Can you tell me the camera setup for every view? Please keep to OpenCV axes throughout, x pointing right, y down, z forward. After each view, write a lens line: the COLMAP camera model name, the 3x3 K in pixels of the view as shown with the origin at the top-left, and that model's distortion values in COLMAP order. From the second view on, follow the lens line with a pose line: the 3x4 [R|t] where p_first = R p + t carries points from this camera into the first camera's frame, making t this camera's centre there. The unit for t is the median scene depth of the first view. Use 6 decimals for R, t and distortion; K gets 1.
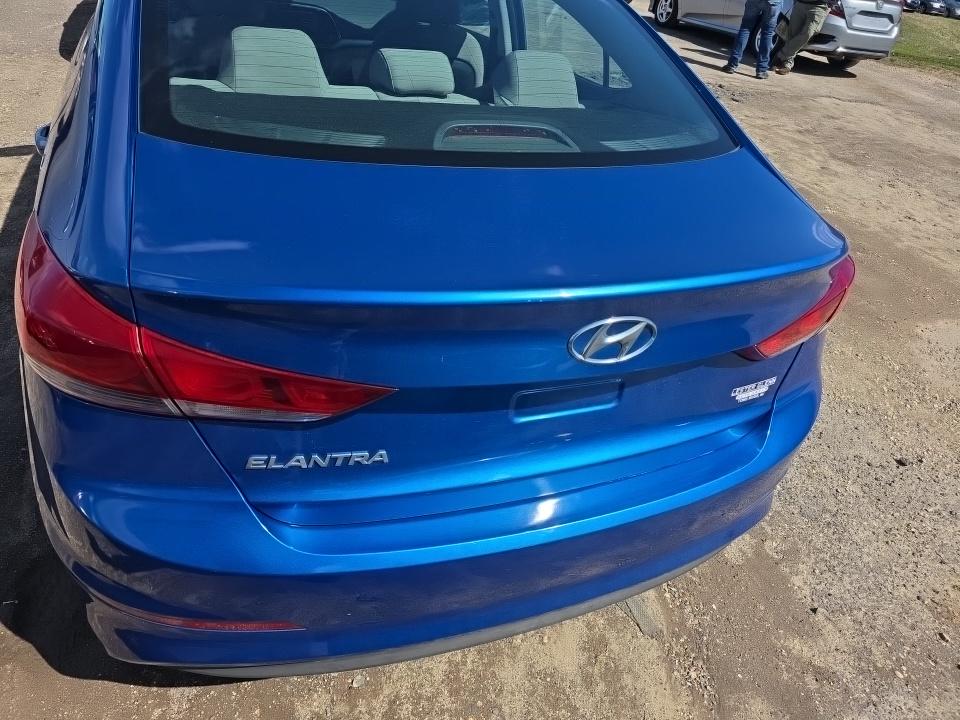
lens RADIAL K [[661.6, 0, 480.4], [0, 661.6, 361.0], [0, 0, 1]] dist [0.028857, -0.028381]
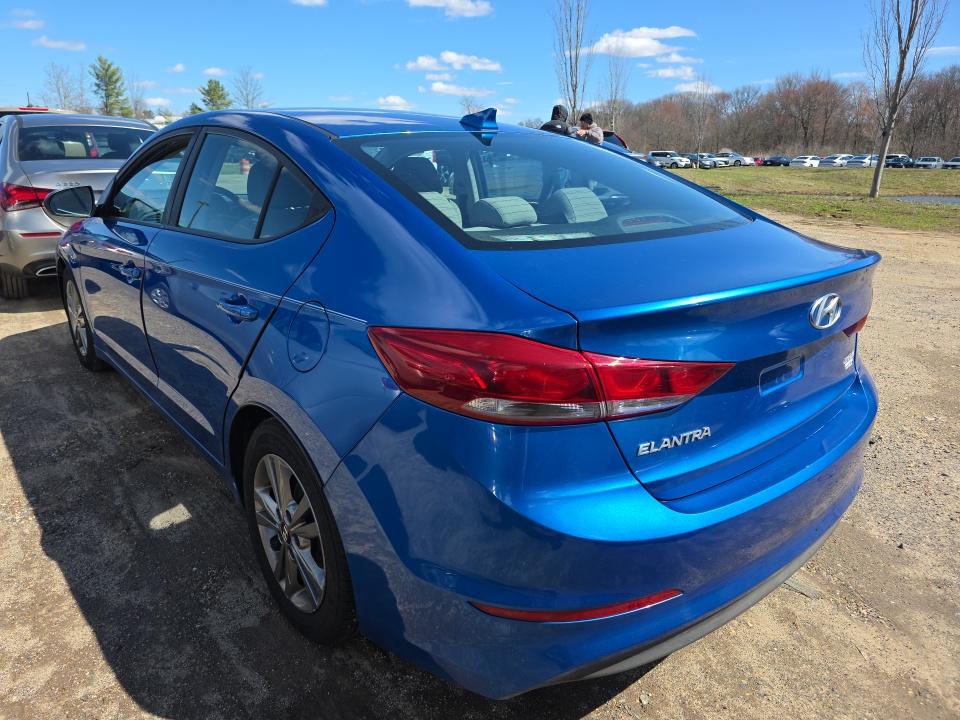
lens RADIAL K [[661.6, 0, 479.5], [0, 661.6, 358.5], [0, 0, 1]] dist [0.028857, -0.028381]
pose [[0.937854, -0.206187, 0.279137, -0.797233], [0.270981, 0.937602, -0.217882, 0.150453], [-0.216795, 0.279982, 0.935206, -0.161534]]
